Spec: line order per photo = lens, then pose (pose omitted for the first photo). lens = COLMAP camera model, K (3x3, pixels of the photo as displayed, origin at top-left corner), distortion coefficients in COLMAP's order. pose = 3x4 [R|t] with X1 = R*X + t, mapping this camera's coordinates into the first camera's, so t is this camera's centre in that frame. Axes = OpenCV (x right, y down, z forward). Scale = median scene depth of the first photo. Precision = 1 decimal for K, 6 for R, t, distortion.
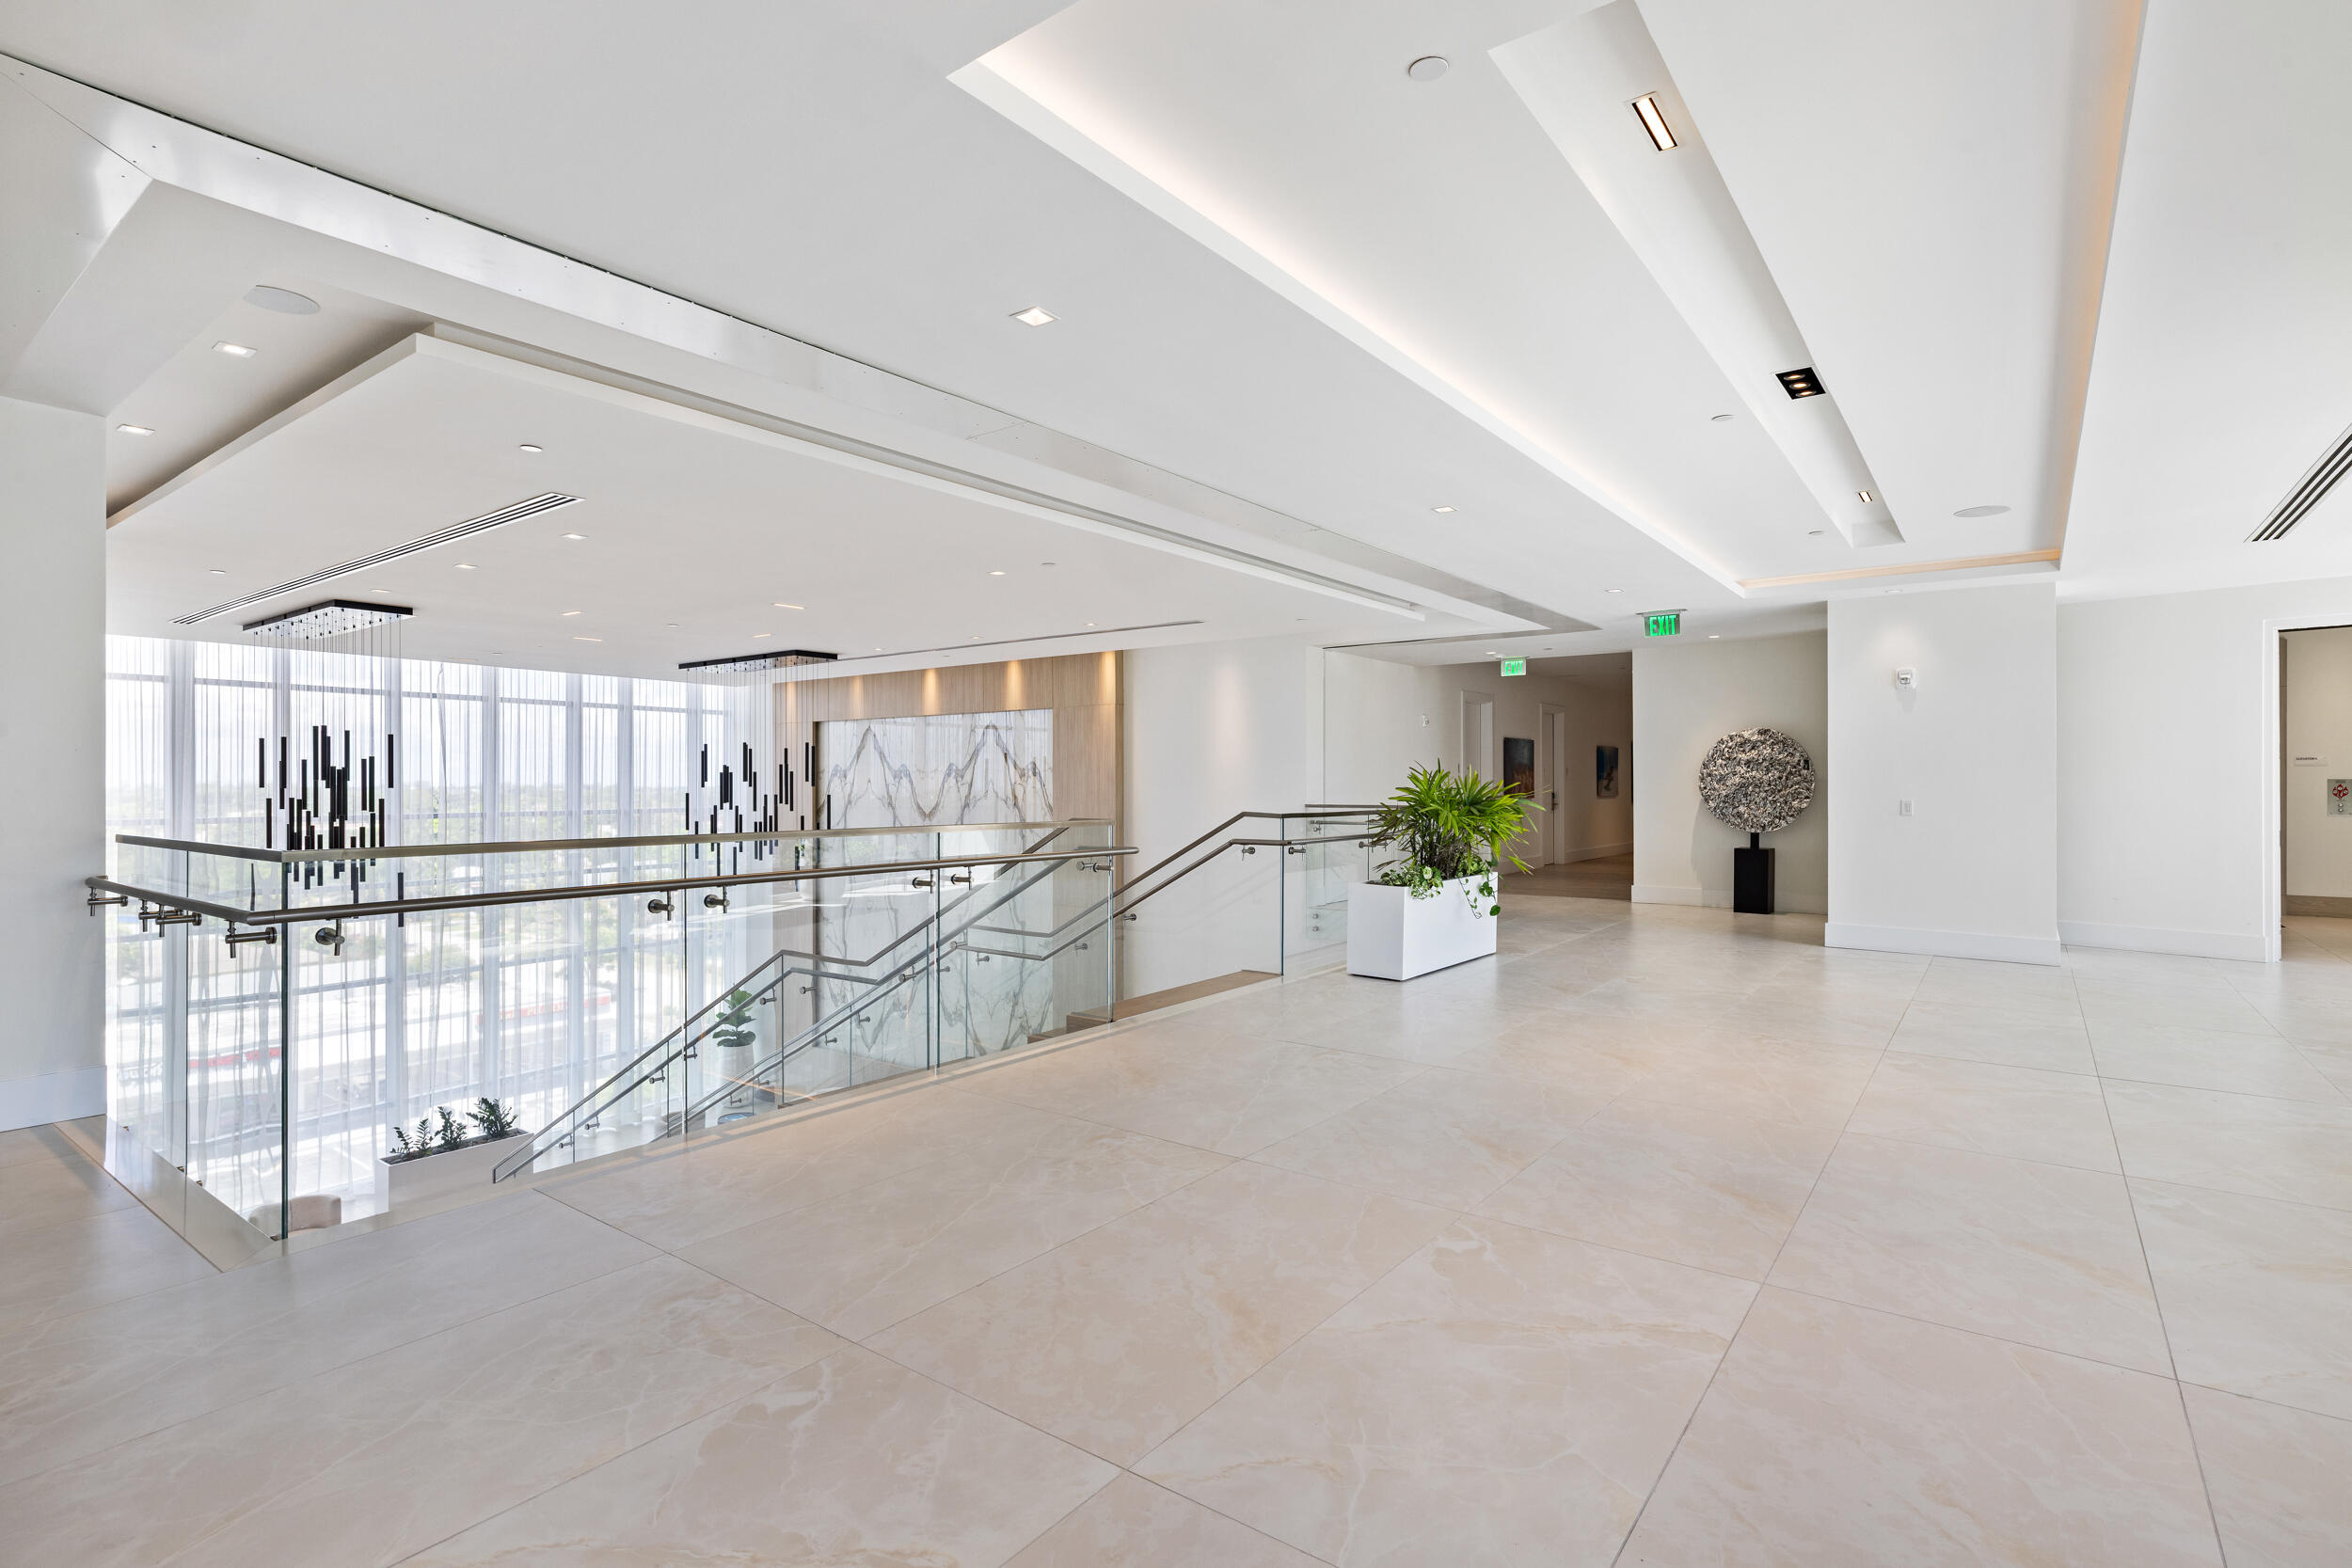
lens RADIAL K [[1135.8, 0, 1176.6], [0, 1135.8, 783.4], [0, 0, 1]] dist [-0.003421, 0.001238]
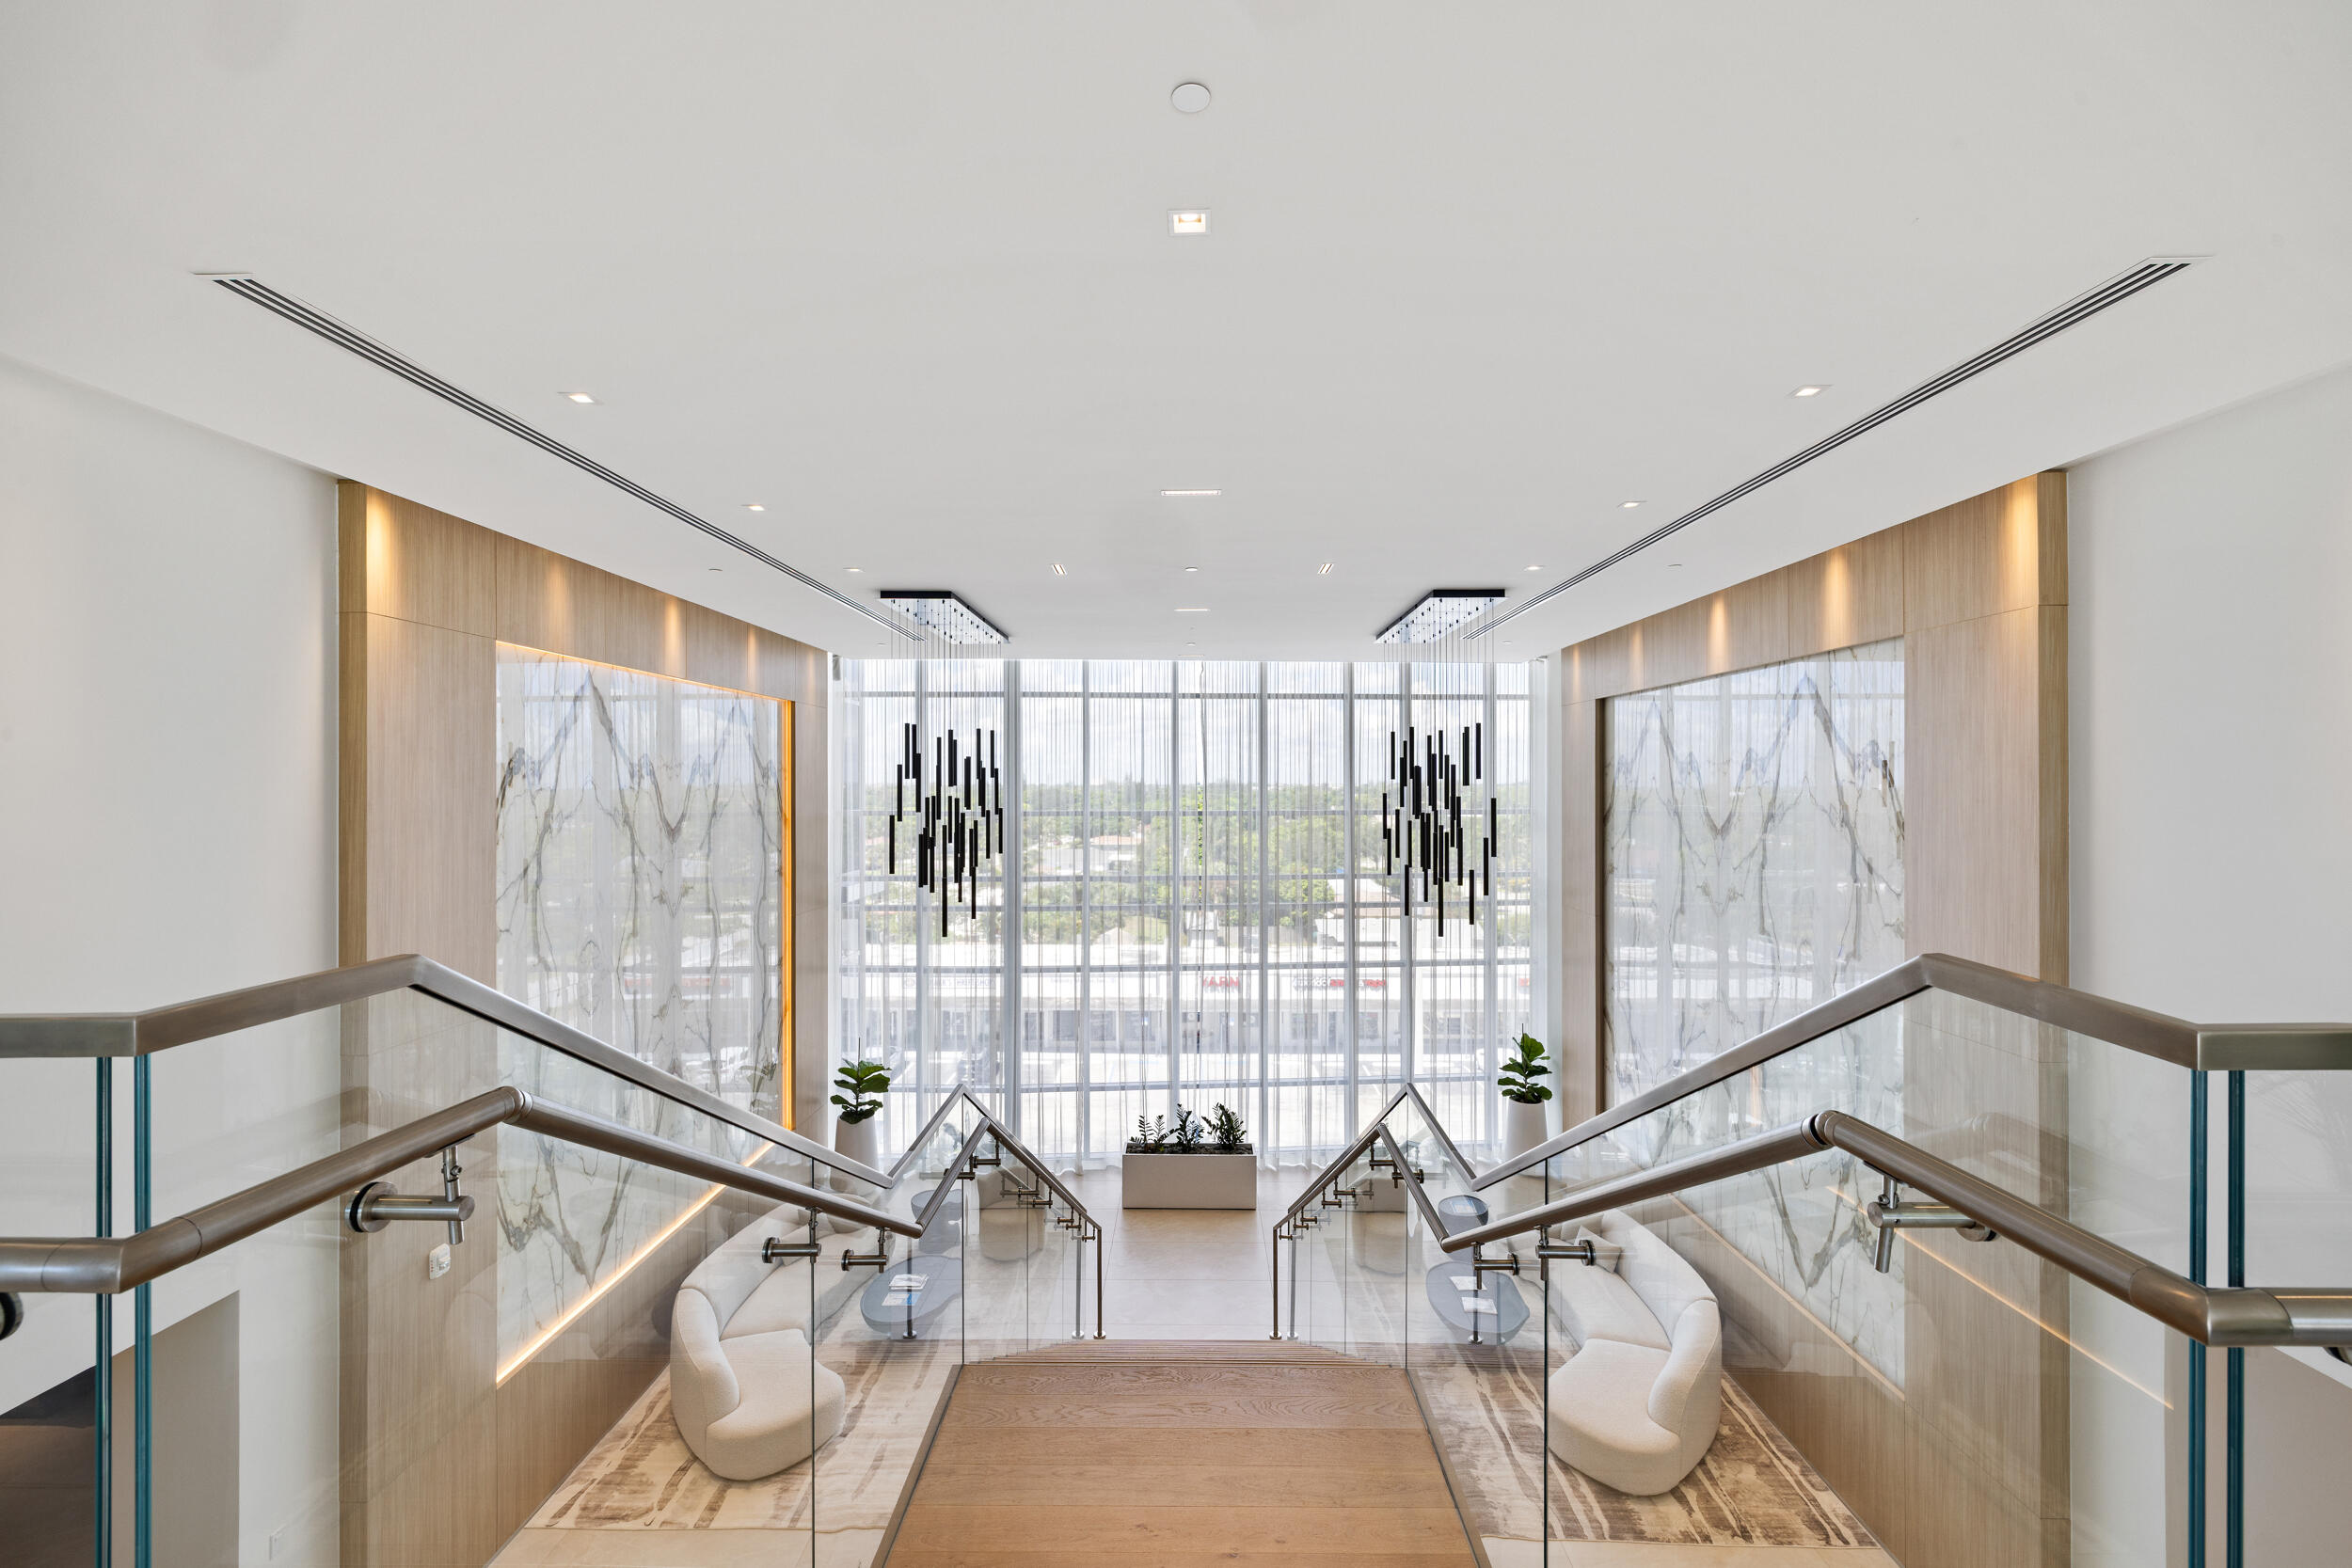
lens RADIAL K [[999.6, 0, 1180.0], [0, 999.6, 775.5], [0, 0, 1]] dist [0.004840, -0.000188]
pose [[0.590795, -0.004251, -0.806810, 0.063619], [-0.001151, 0.999981, -0.006111, 0.000452], [0.806821, 0.004539, 0.590779, 0.475713]]
